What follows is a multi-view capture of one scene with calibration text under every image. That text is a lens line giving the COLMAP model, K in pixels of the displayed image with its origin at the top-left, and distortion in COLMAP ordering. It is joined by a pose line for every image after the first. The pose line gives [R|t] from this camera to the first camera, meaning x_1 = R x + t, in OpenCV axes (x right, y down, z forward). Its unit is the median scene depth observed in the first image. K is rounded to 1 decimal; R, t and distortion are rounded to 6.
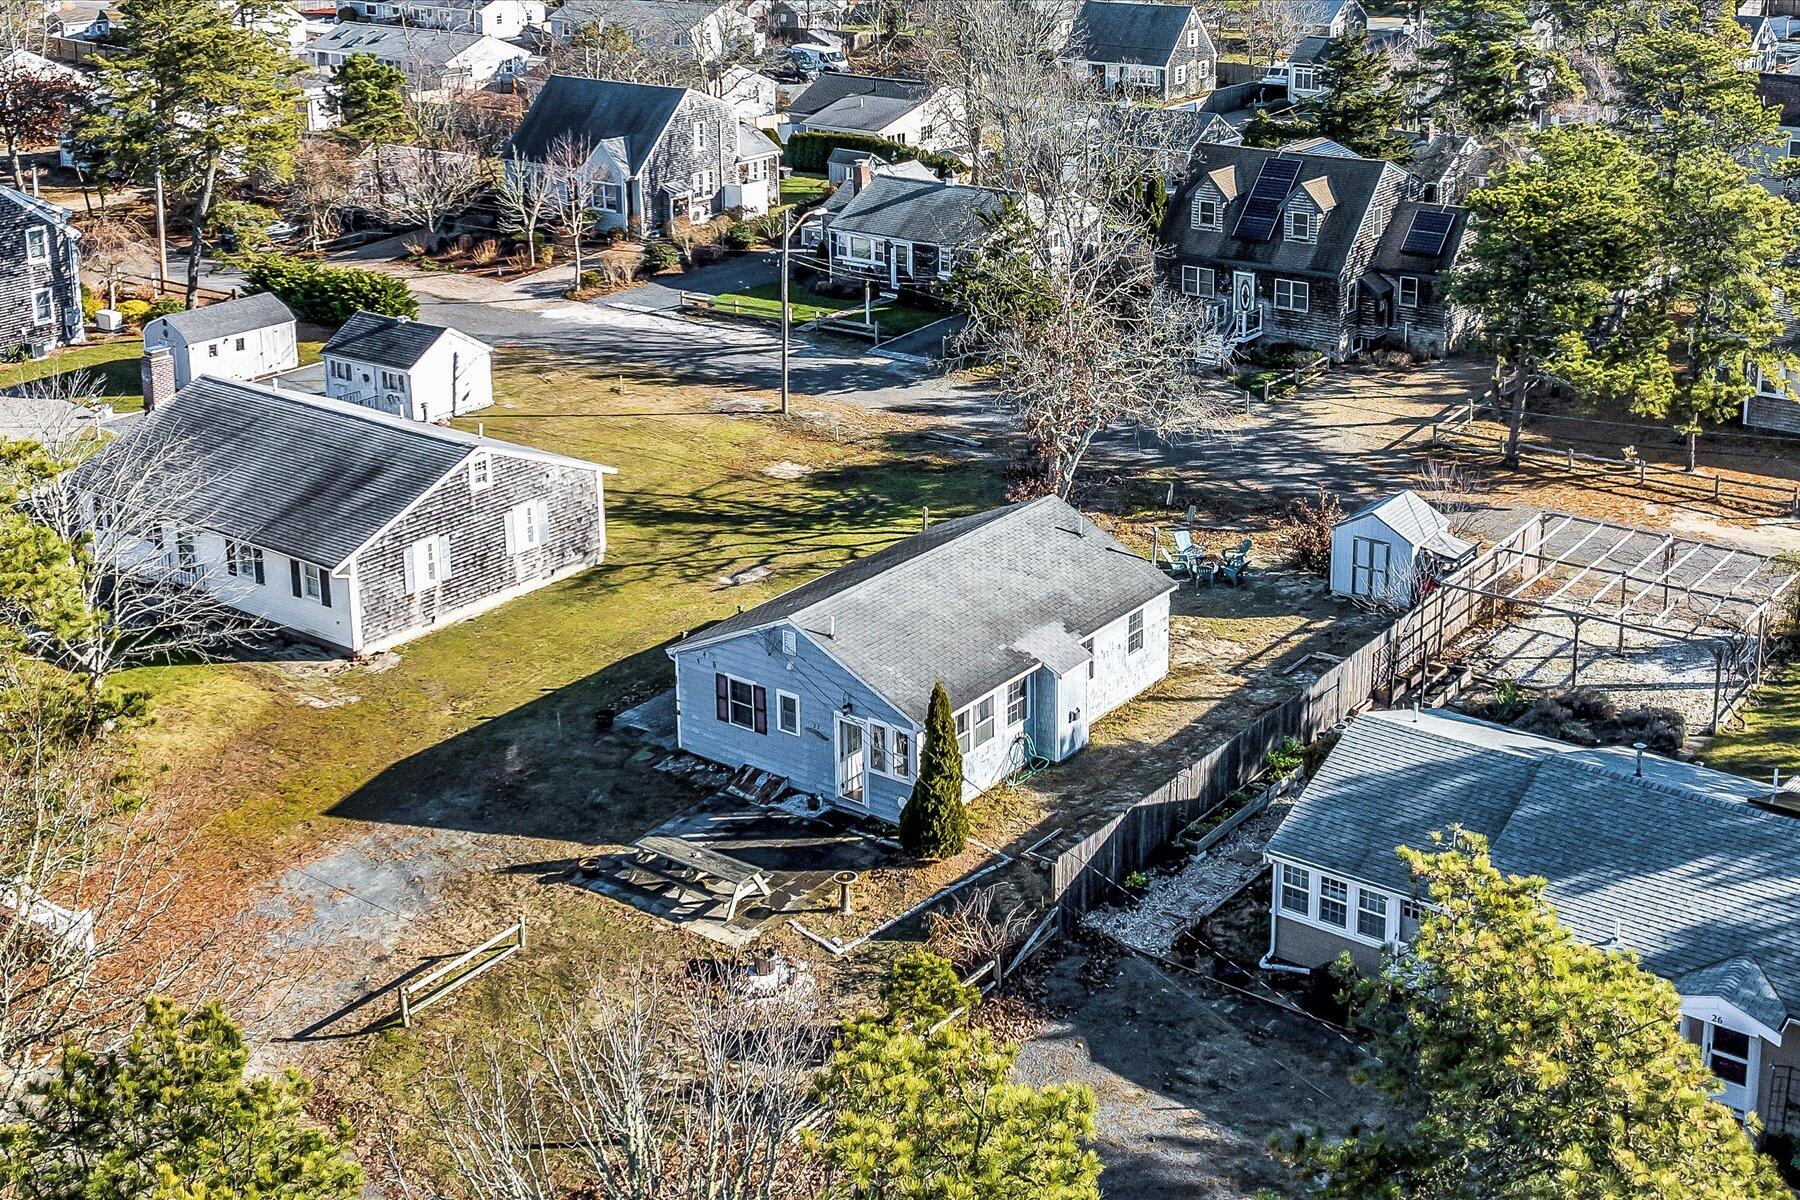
lens RADIAL K [[2255.5, 0, 1002.0], [0, 2255.5, 262.5], [0, 0, 1]] dist [-0.013863, -0.016963]
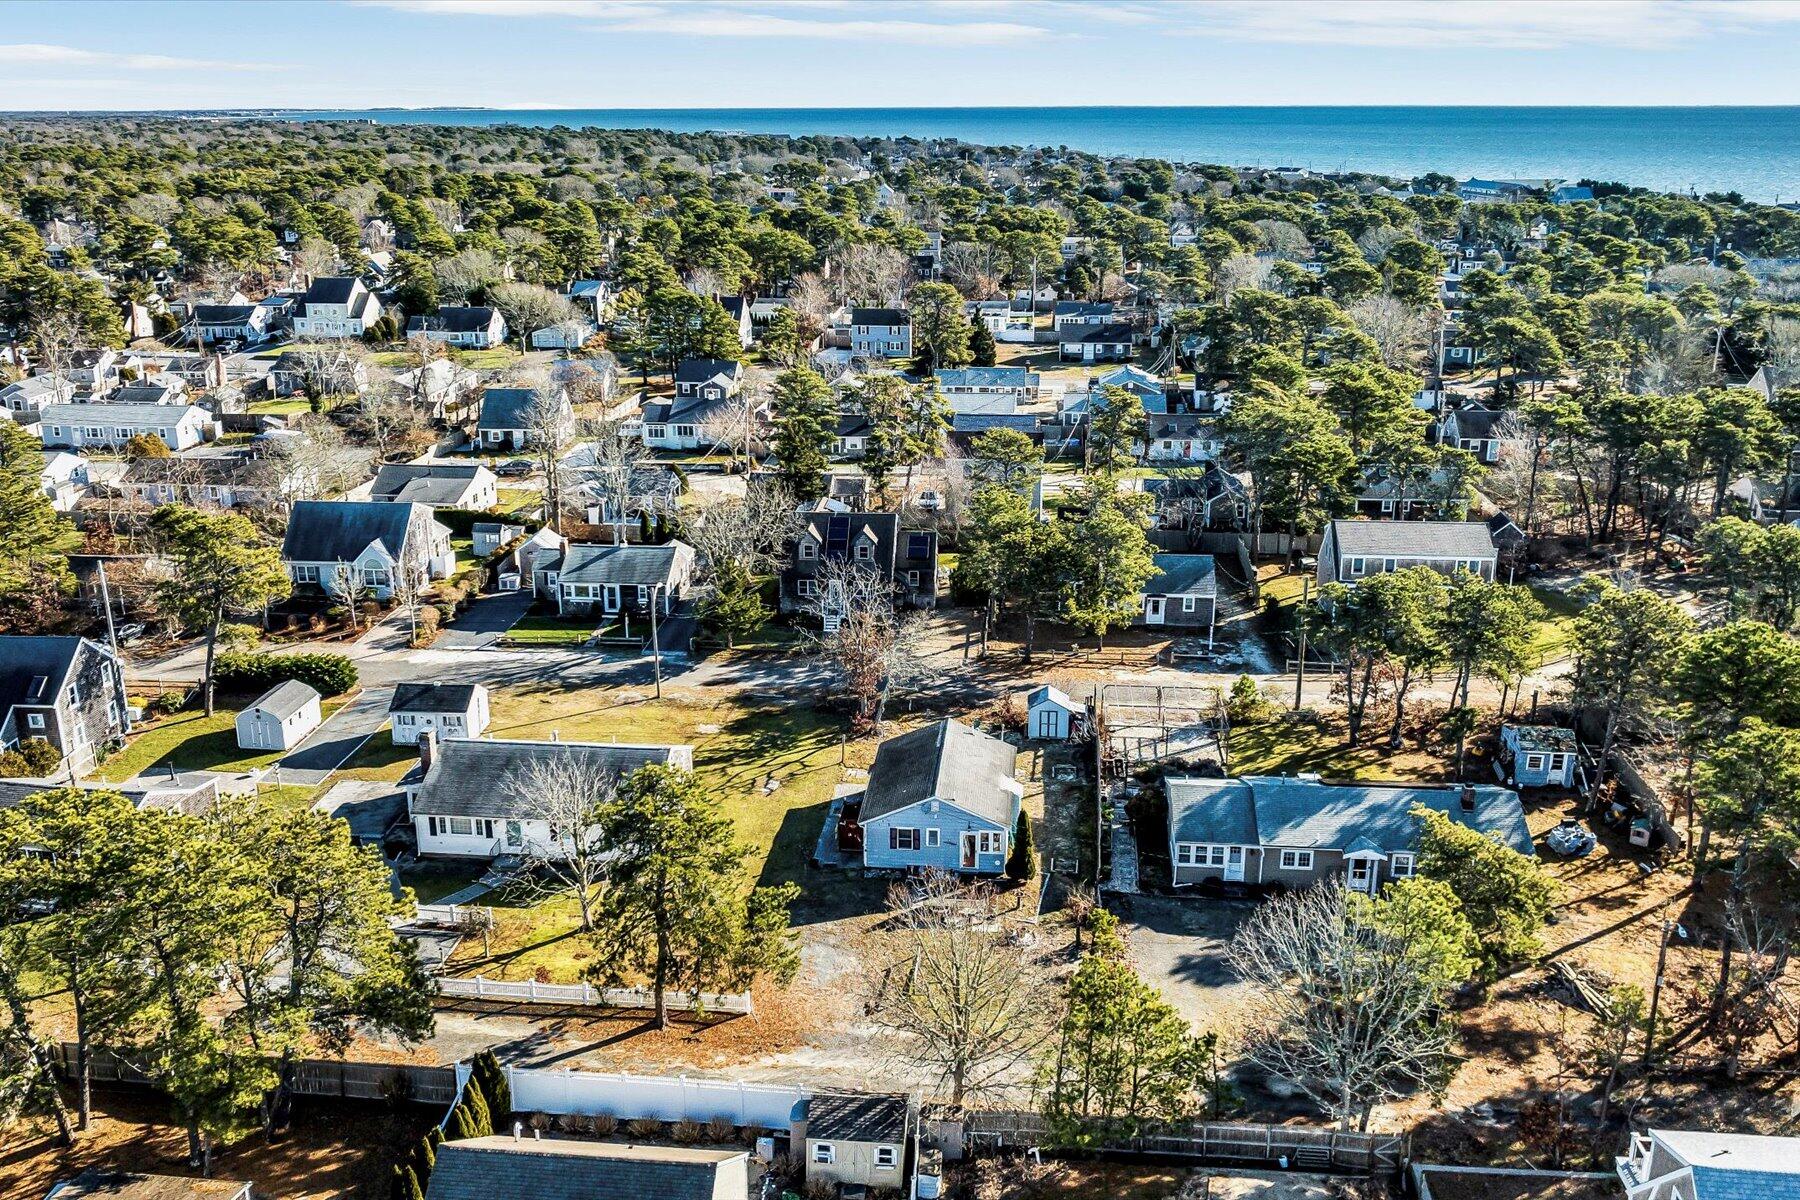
lens RADIAL K [[1644.1, 0, 925.6], [0, 1644.1, 601.4], [0, 0, 1]] dist [-0.008967, -0.008565]
pose [[0.852126, -0.150177, 0.501327, -0.686371], [0.103667, 0.987398, 0.119576, -0.177439], [-0.512966, -0.049923, 0.856956, -0.301675]]
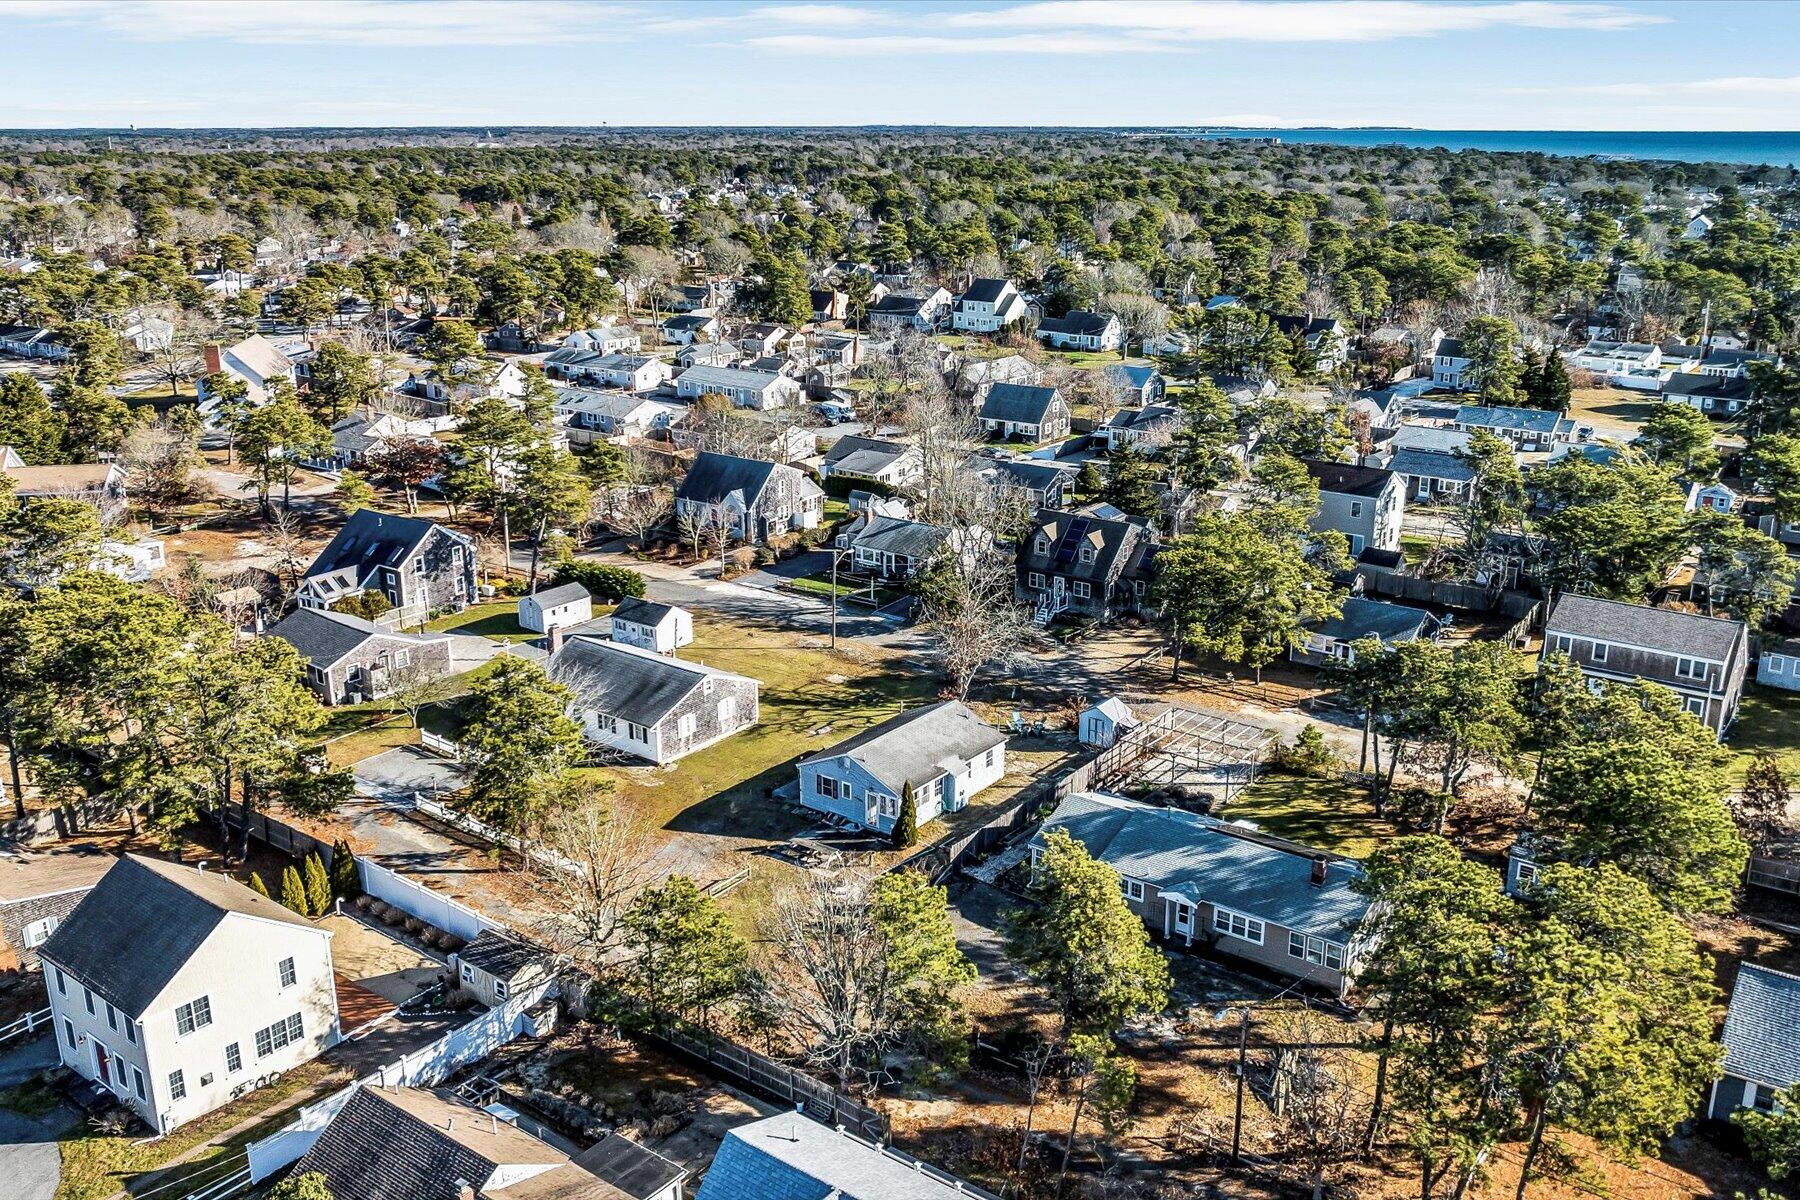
lens RADIAL K [[1644.1, 0, 925.6], [0, 1644.1, 601.4], [0, 0, 1]] dist [-0.008967, -0.008565]
pose [[0.999821, 0.009547, -0.016310, 0.015639], [-0.008168, 0.996547, 0.082629, -0.123793], [0.017043, -0.082481, 0.996447, -0.614668]]
